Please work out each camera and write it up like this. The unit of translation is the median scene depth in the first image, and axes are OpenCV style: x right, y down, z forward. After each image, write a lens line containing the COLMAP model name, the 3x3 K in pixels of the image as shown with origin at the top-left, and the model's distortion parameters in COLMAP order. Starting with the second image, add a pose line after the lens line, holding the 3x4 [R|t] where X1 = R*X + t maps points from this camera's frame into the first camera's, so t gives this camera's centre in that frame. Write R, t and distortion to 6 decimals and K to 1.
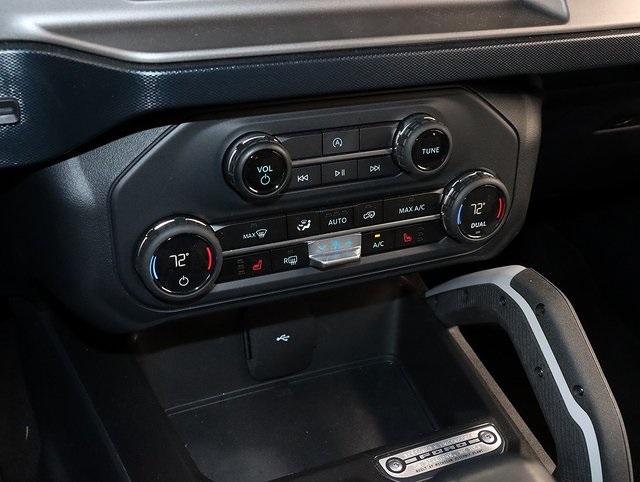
lens RADIAL K [[766.2, 0, 320.0], [0, 766.2, 241.0], [0, 0, 1]] dist [-0.096419, 0.008867]
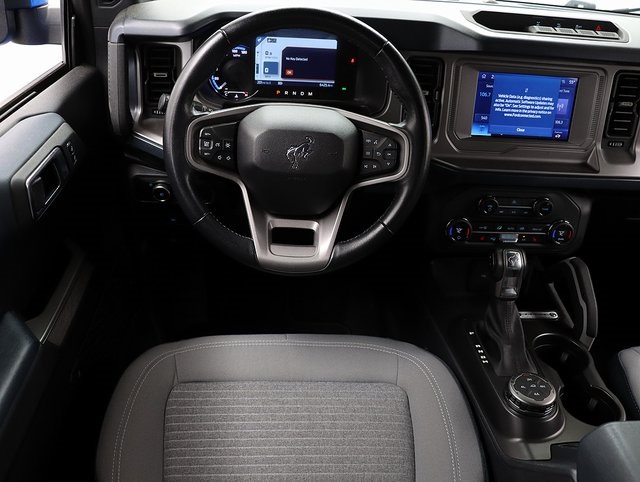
lens RADIAL K [[607.2, 0, 320.0], [0, 607.2, 241.0], [0, 0, 1]] dist [-0.170379, 0.138742]
pose [[0.938846, 0.152738, -0.308609, 0.049721], [-0.180699, 0.981455, -0.063976, 0.301707], [0.293114, 0.115829, 0.949035, -1.410497]]
